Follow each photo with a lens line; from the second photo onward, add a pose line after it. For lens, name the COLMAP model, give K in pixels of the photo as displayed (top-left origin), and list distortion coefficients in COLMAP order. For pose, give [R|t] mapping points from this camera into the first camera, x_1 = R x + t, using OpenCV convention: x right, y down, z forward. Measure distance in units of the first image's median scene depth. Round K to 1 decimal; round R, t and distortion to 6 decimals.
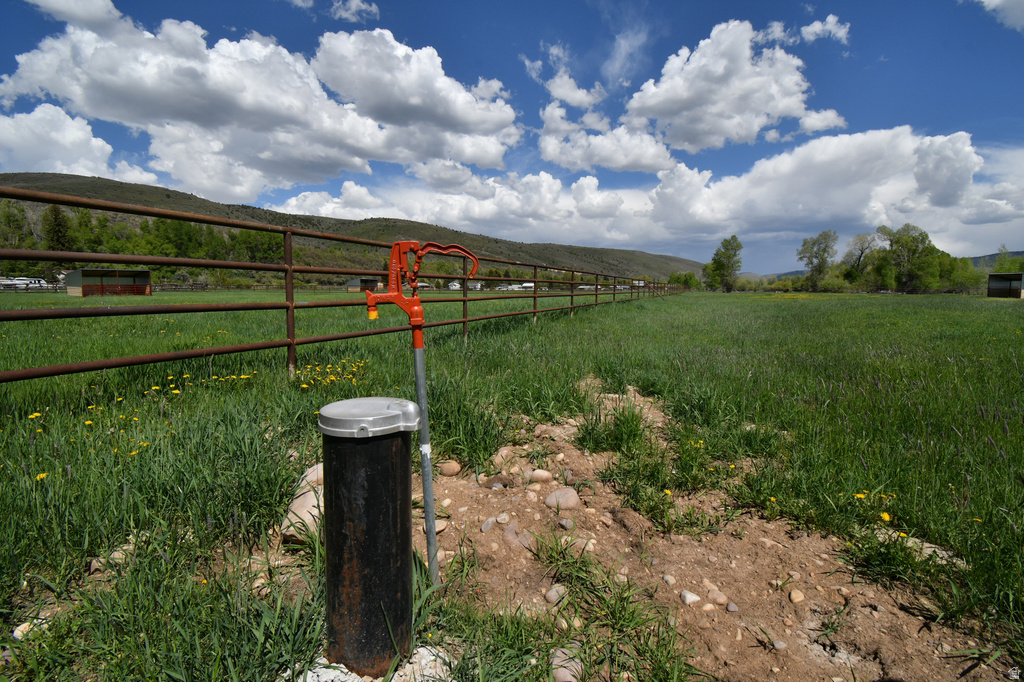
lens RADIAL K [[476.1, 0, 512.0], [0, 476.1, 341.0], [0, 0, 1]] dist [-0.001368, -0.000518]
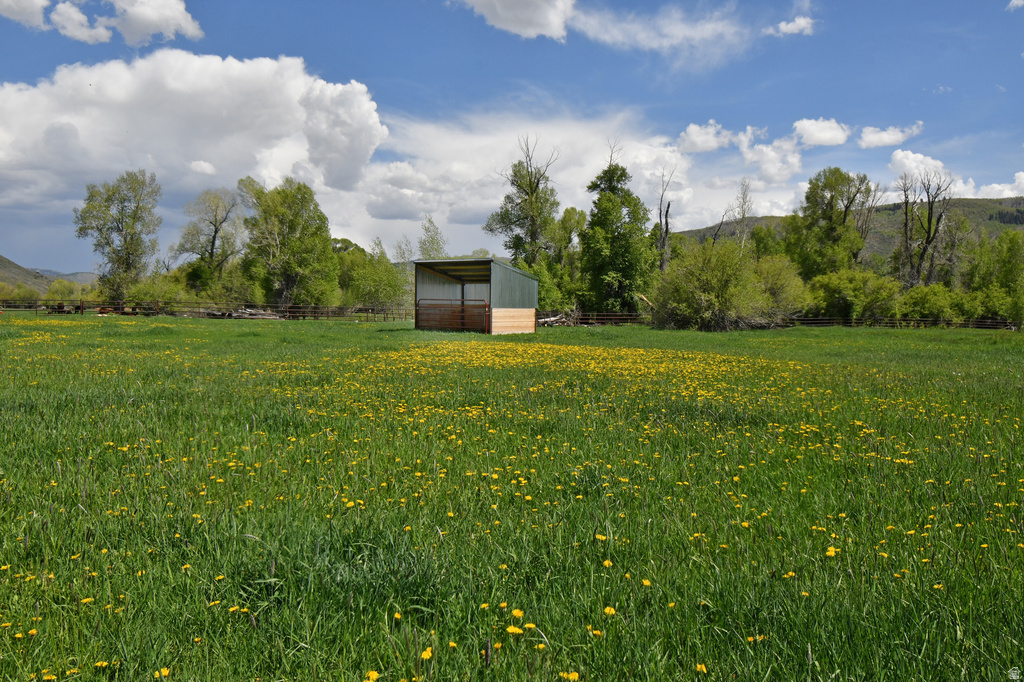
lens RADIAL K [[885.6, 0, 512.0], [0, 885.6, 341.0], [0, 0, 1]] dist [-0.000942, 0.000177]
pose [[0.614744, -0.018097, 0.788519, 0.225427], [0.072537, 0.996797, -0.033673, -0.023865], [-0.785384, 0.077897, 0.614088, 0.237126]]
